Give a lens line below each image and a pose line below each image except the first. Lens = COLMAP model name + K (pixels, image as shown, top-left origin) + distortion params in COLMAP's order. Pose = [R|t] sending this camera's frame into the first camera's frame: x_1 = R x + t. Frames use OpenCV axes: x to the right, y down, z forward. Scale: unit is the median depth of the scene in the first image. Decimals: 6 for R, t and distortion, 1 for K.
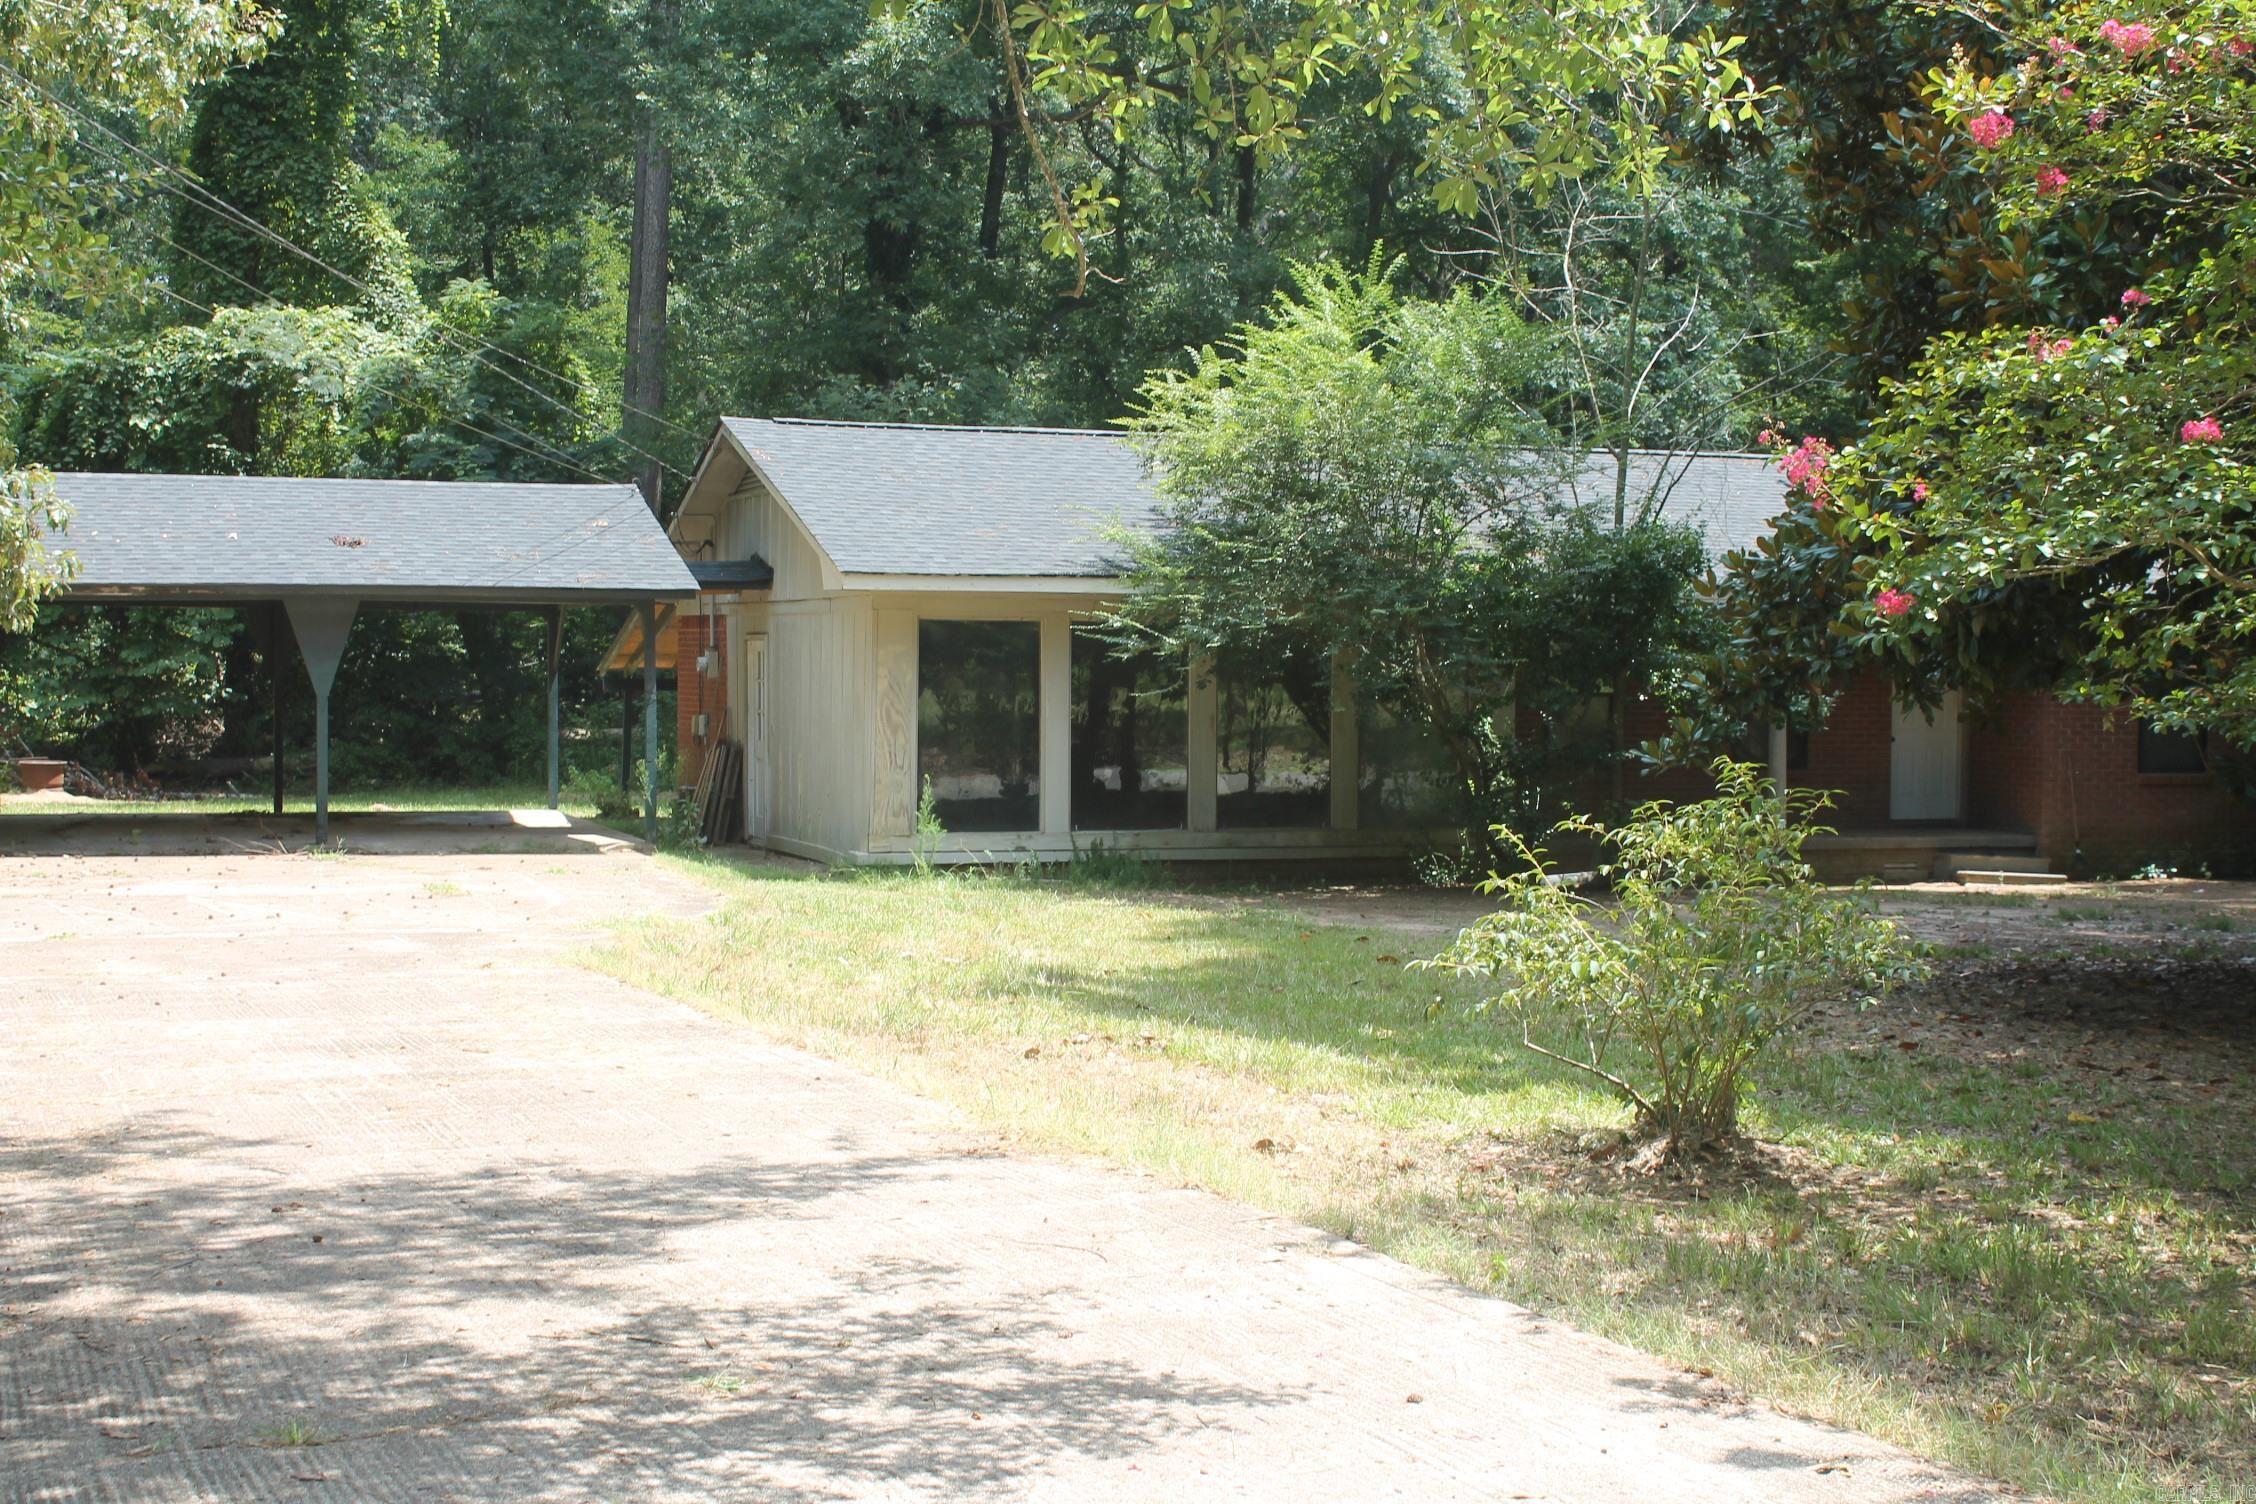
lens RADIAL K [[3021.5, 0, 1128.0], [0, 3021.5, 752.0], [0, 0, 1]] dist [-0.080542, 0.161366]
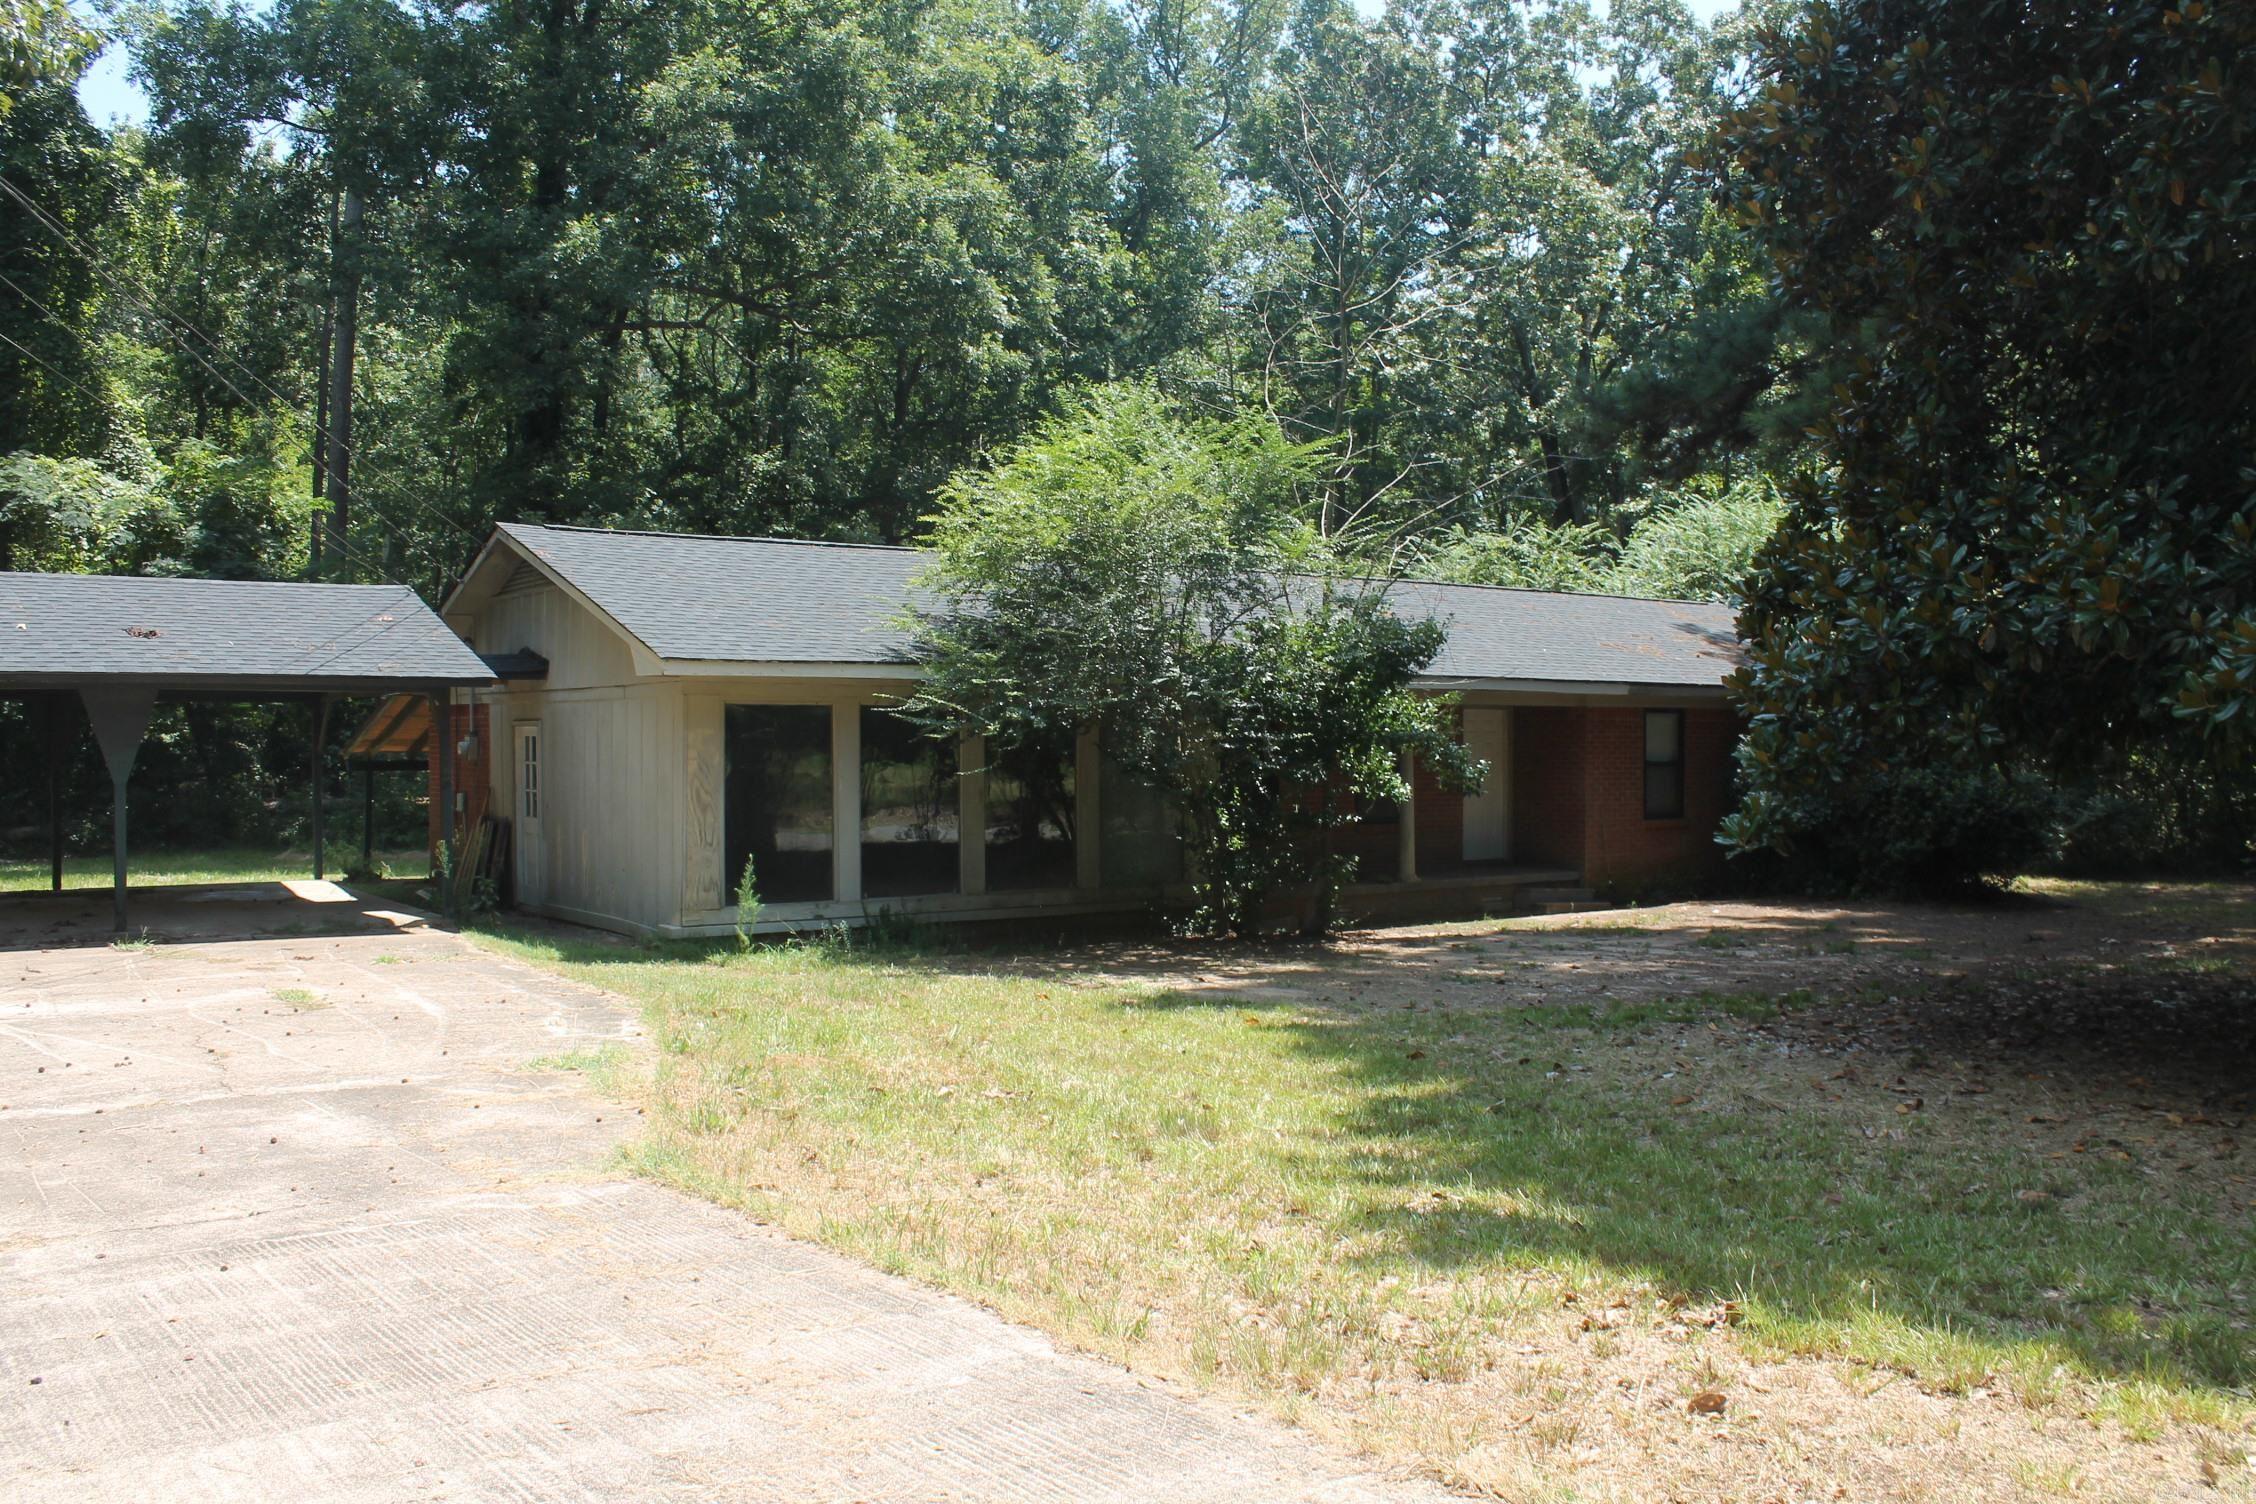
lens RADIAL K [[1910.1, 0, 1135.9], [0, 1910.1, 748.5], [0, 0, 1]] dist [-0.168146, 0.156044]
pose [[0.960693, -0.011129, 0.277391, -0.117132], [0.018222, 0.999569, -0.023003, -0.010559], [-0.277016, 0.027154, 0.960482, 0.328025]]
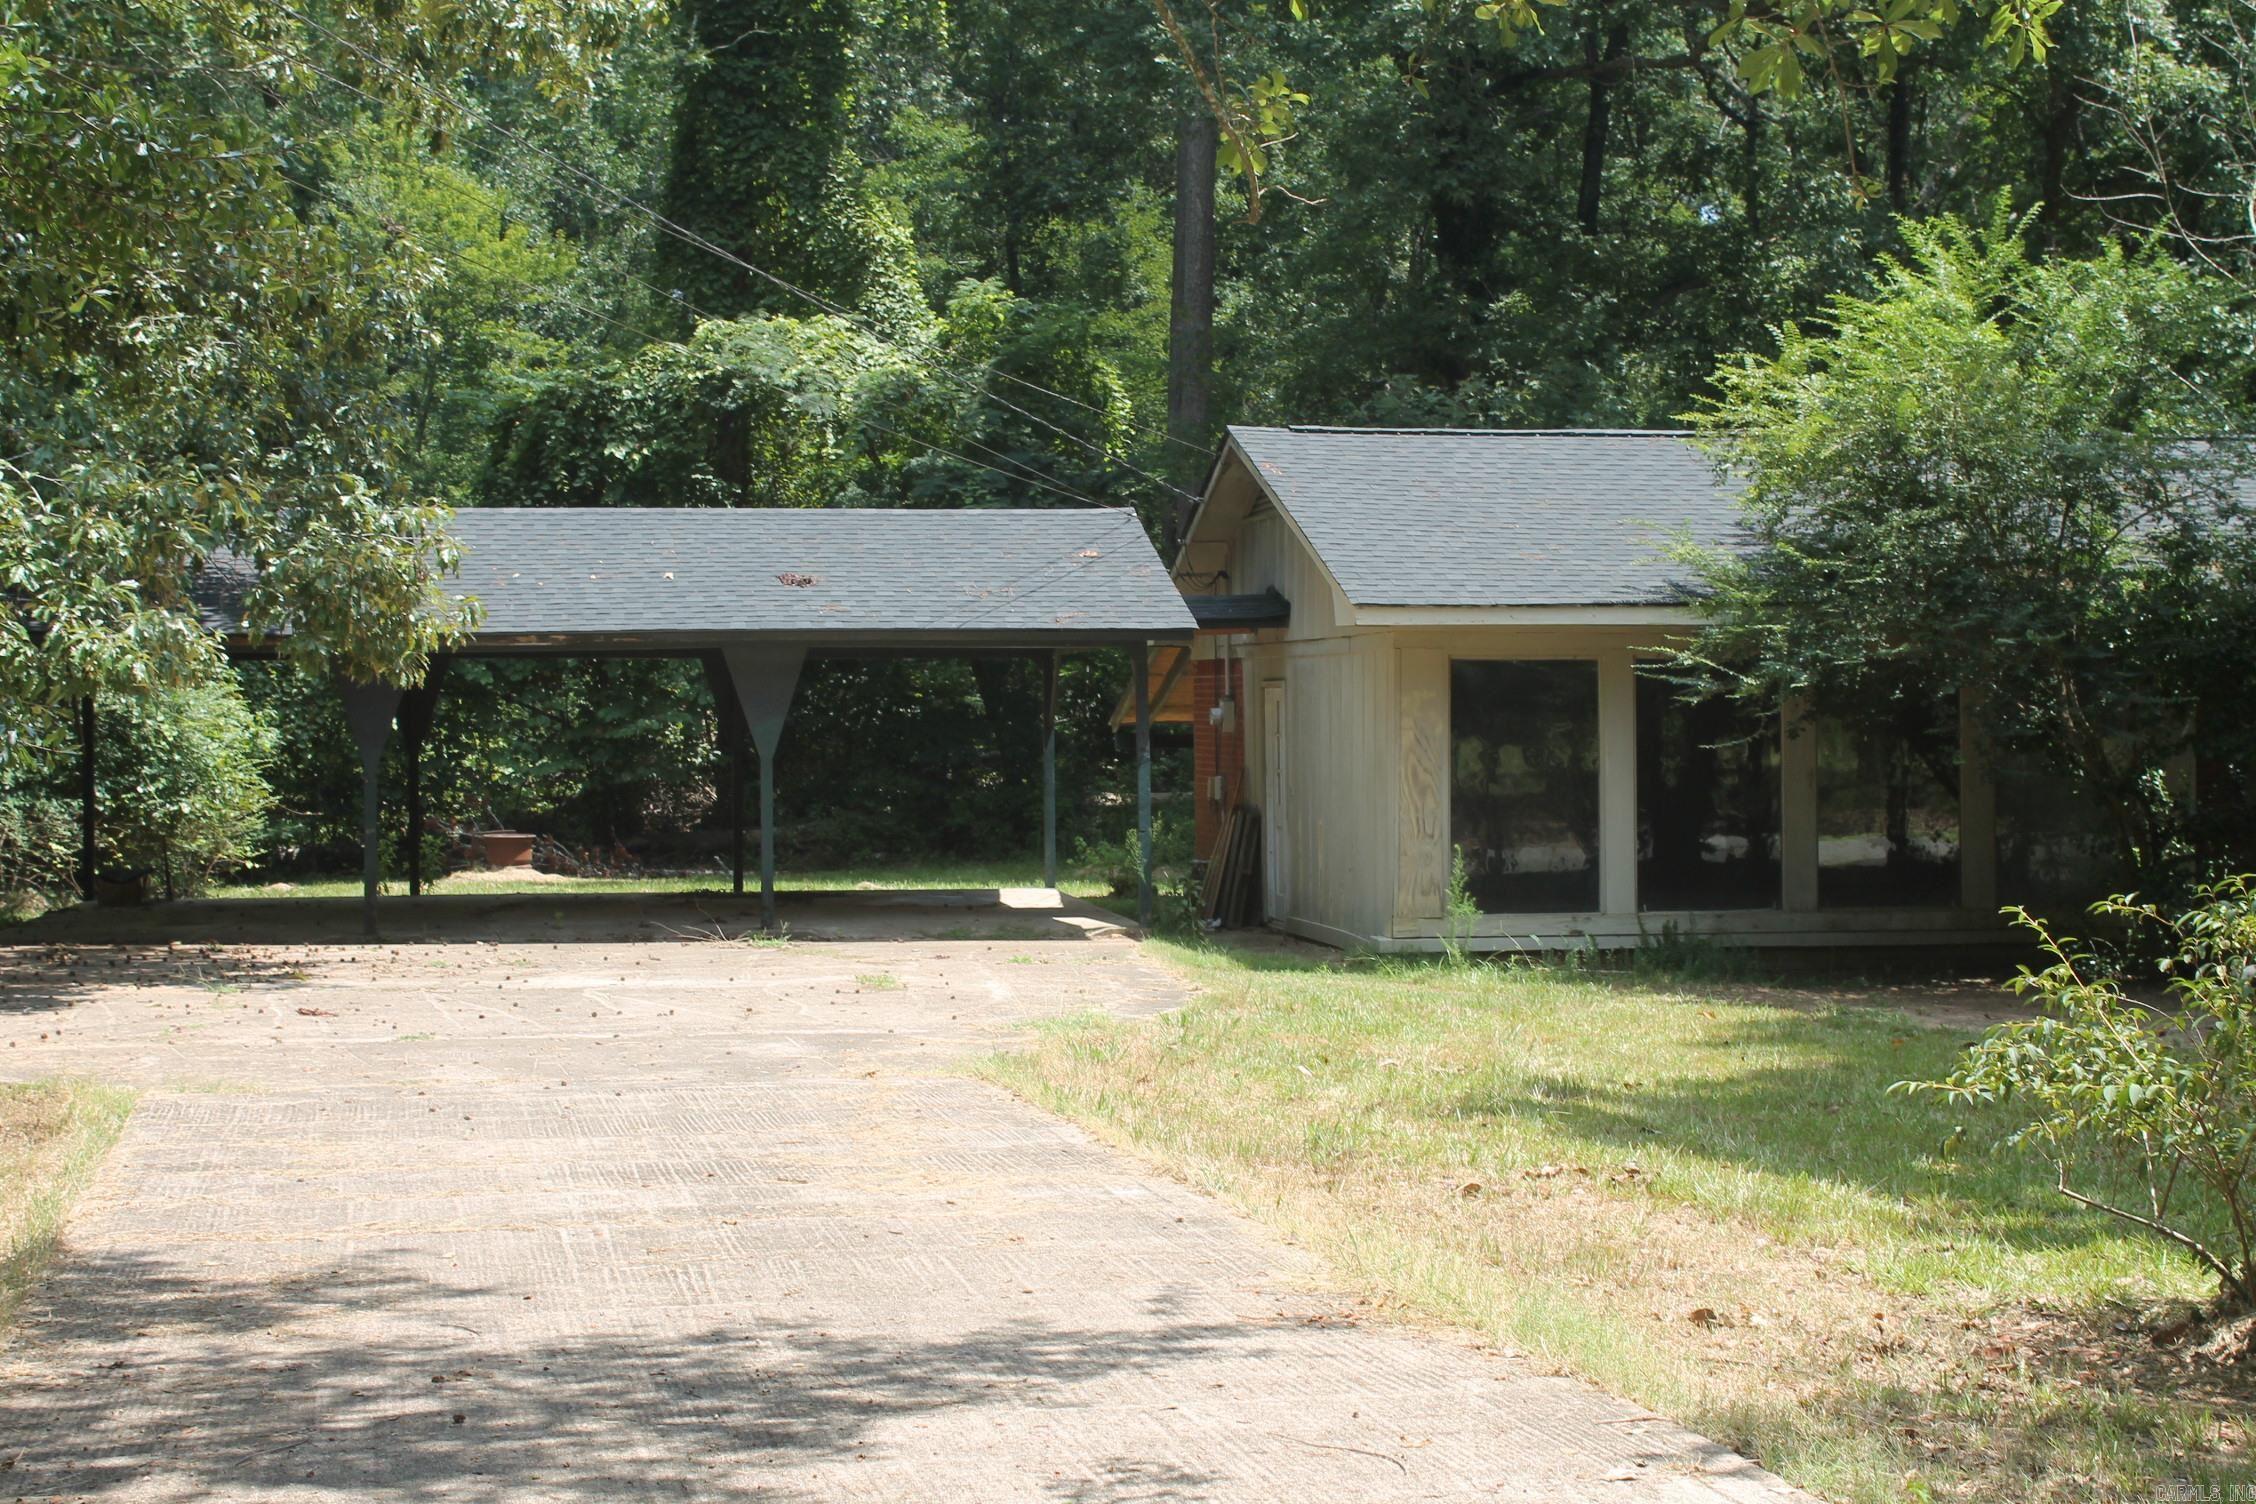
lens RADIAL K [[3504.6, 0, 1128.0], [0, 3504.6, 724.7], [0, 0, 1]] dist [-0.041795, 0.159518]
pose [[0.981695, -0.011900, -0.190087, 0.028046], [0.006826, 0.999603, -0.027328, 0.000160], [0.190337, 0.025531, 0.981387, 0.028888]]
